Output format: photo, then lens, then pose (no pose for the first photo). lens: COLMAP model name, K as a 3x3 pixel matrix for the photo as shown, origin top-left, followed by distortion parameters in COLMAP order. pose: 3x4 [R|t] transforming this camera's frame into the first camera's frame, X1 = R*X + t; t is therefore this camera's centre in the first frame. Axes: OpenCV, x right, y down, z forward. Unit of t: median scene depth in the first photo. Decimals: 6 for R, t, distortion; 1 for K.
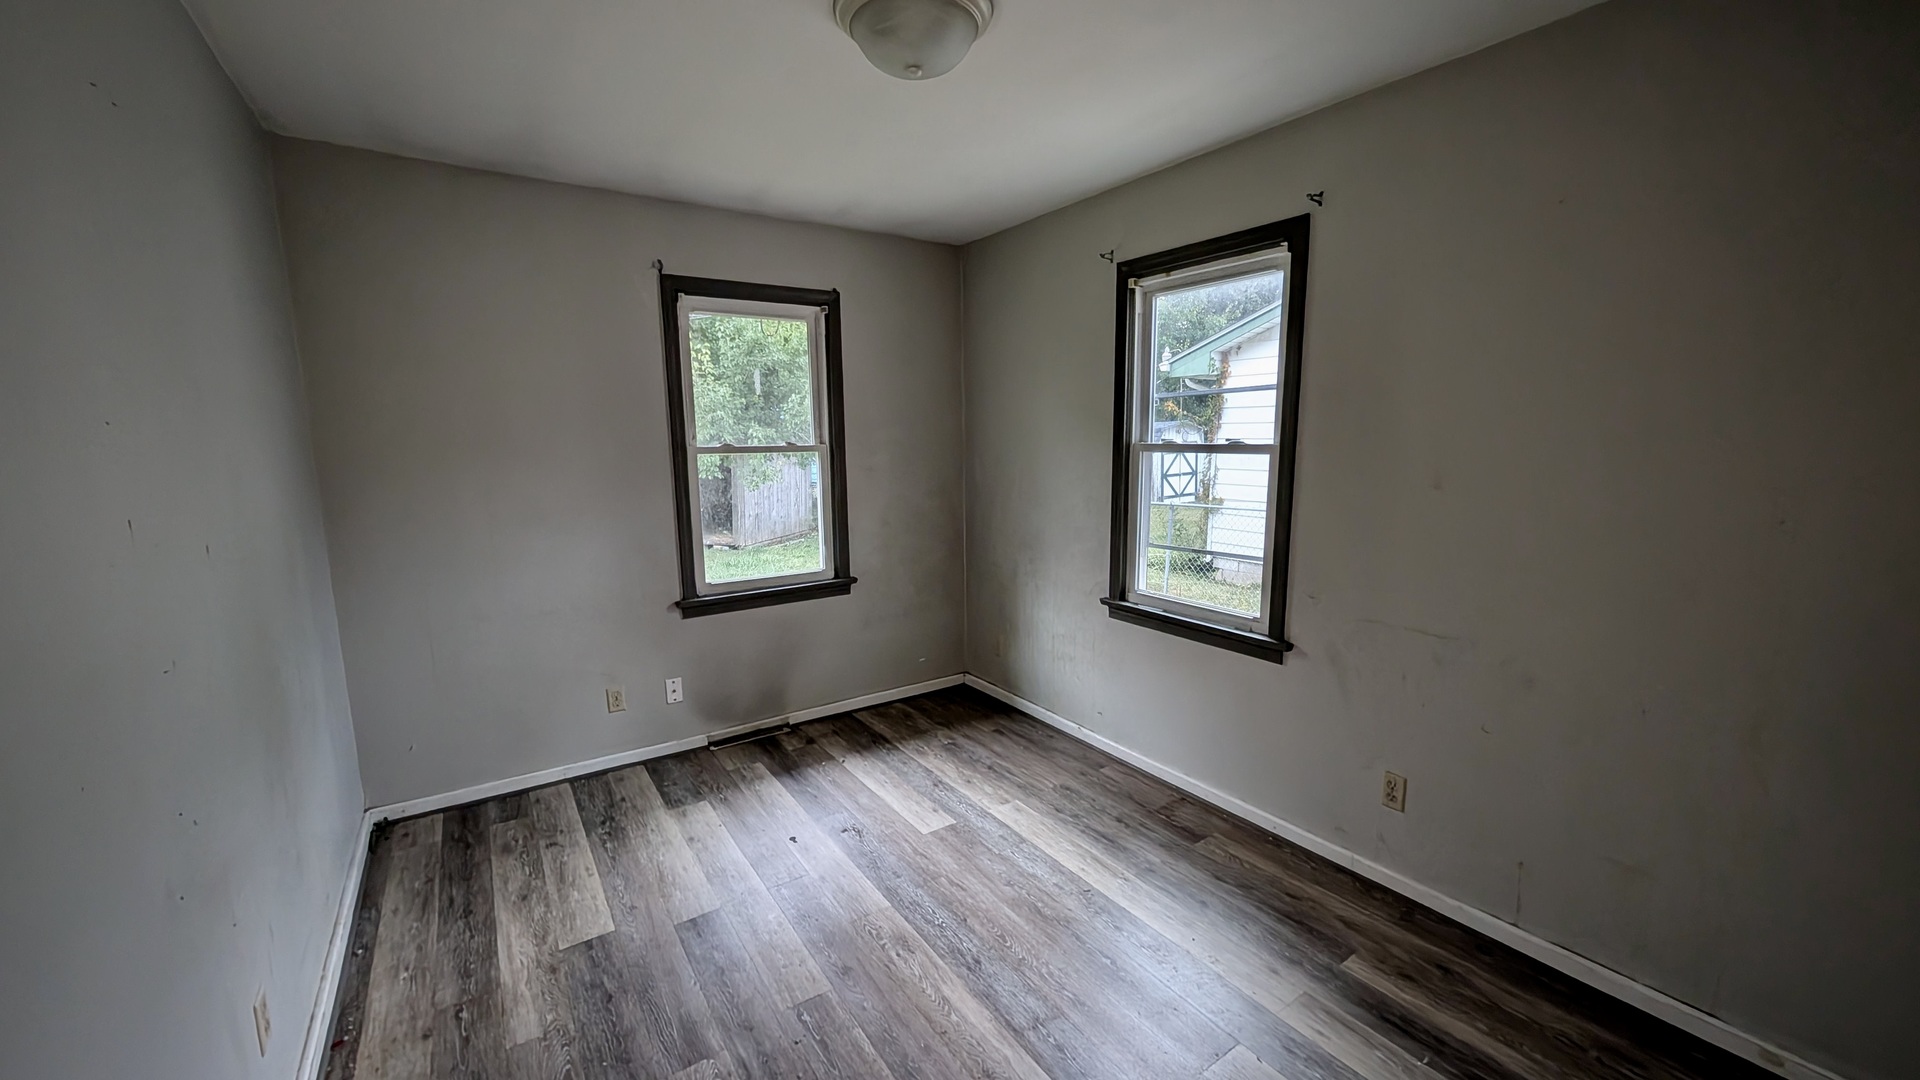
lens RADIAL K [[720.2, 0, 959.5], [0, 720.2, 554.8], [0, 0, 1]] dist [-0.006030, -0.000175]
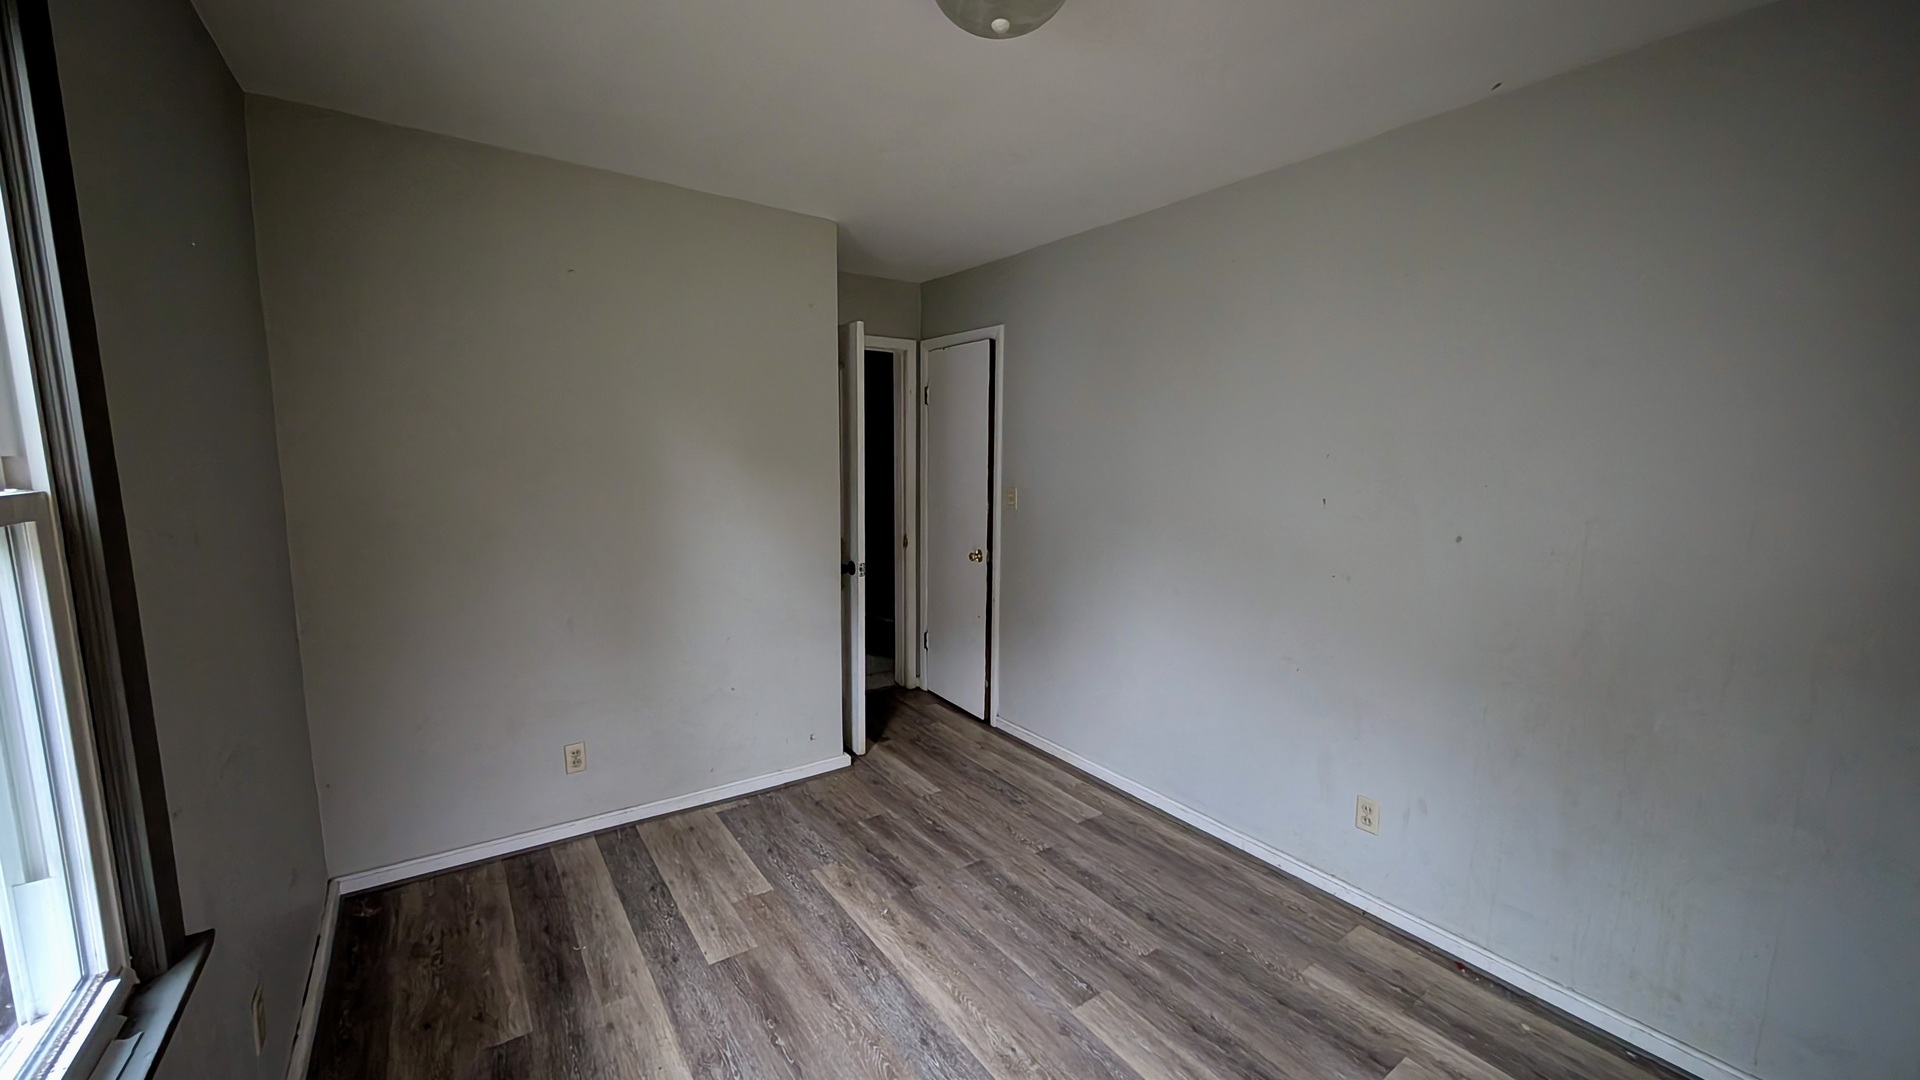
lens RADIAL K [[720.2, 0, 959.5], [0, 720.2, 554.8], [0, 0, 1]] dist [-0.006030, -0.000175]
pose [[-0.999818, -0.001641, -0.018992, -0.001477], [-0.007213, 0.954773, 0.297247, -0.267503], [0.017645, 0.297330, -0.954612, 1.566190]]
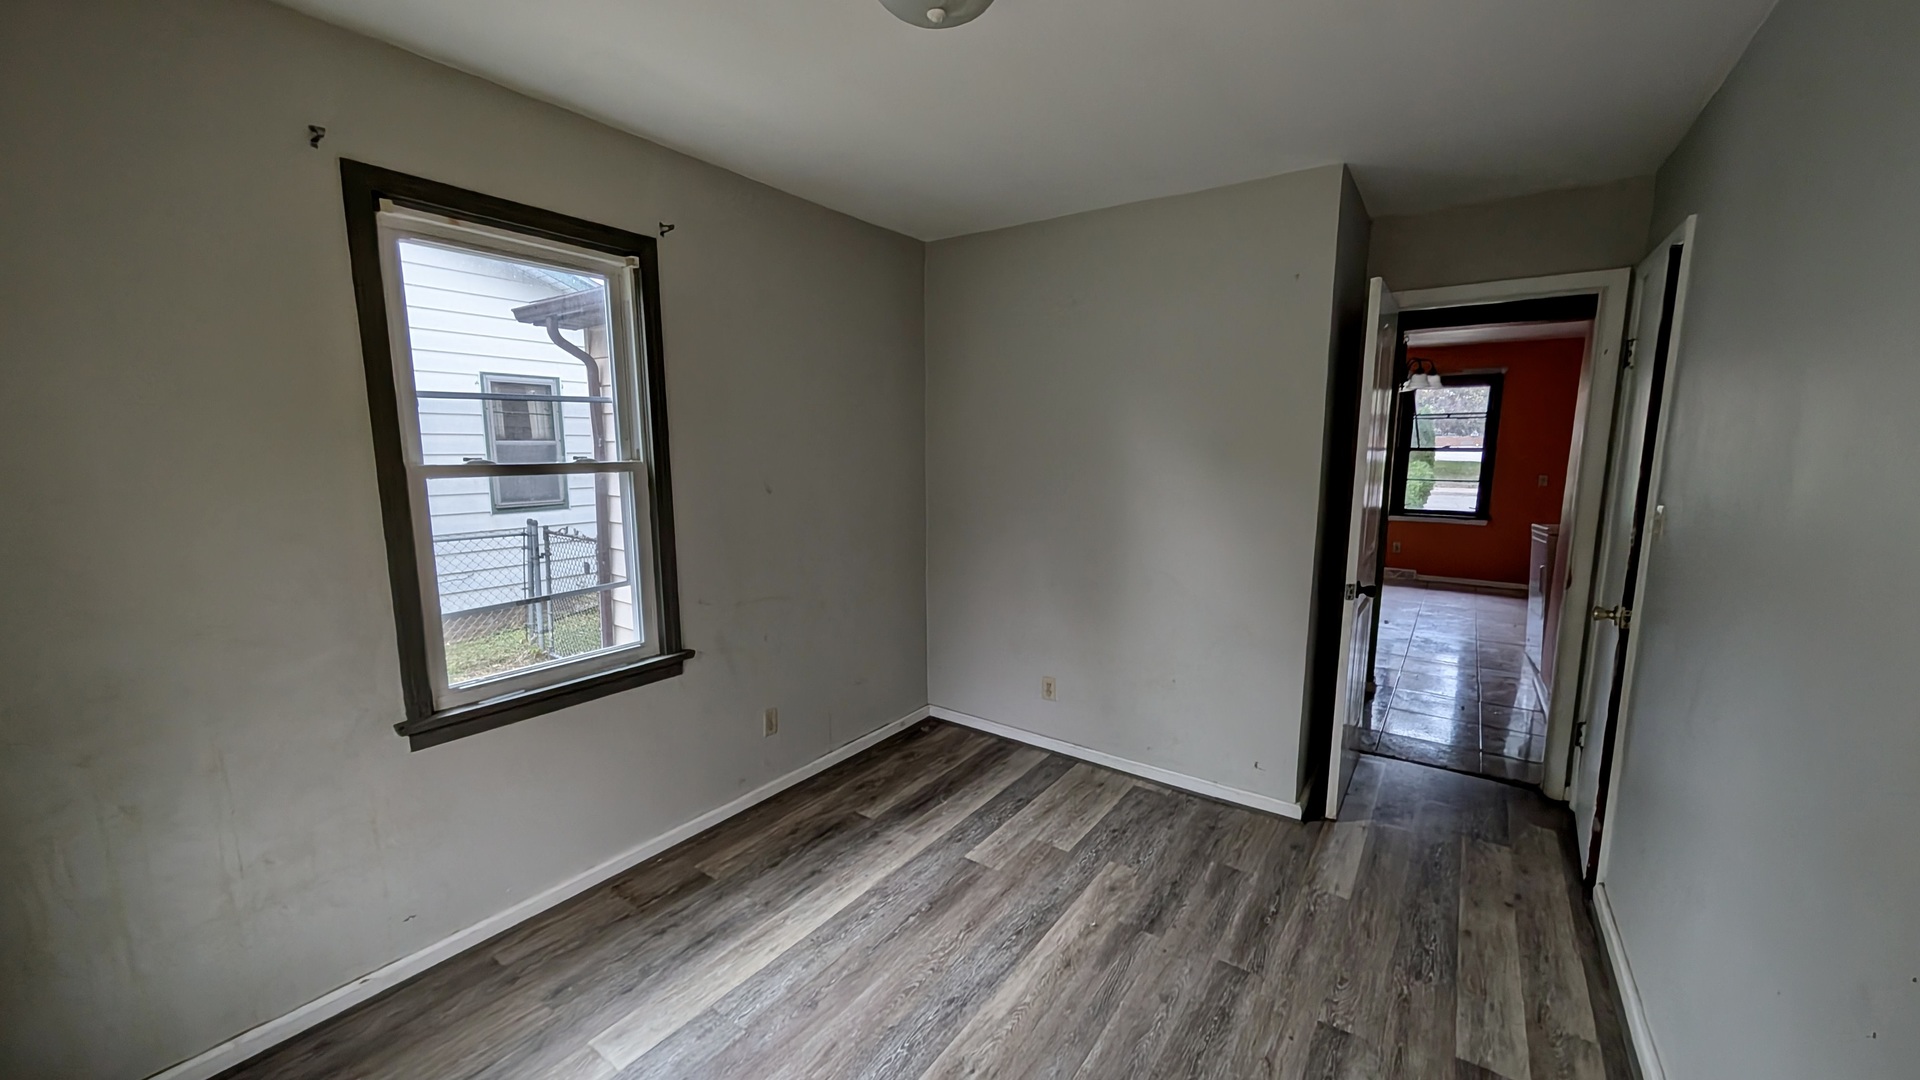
lens RADIAL K [[723.6, 0, 957.4], [0, 723.6, 551.2], [0, 0, 1]] dist [0.003048, -0.000395]
pose [[-0.350905, -0.132364, 0.927009, -0.739130], [0.152207, 0.968732, 0.195937, -0.188902], [-0.923958, 0.209853, -0.319786, 1.094830]]
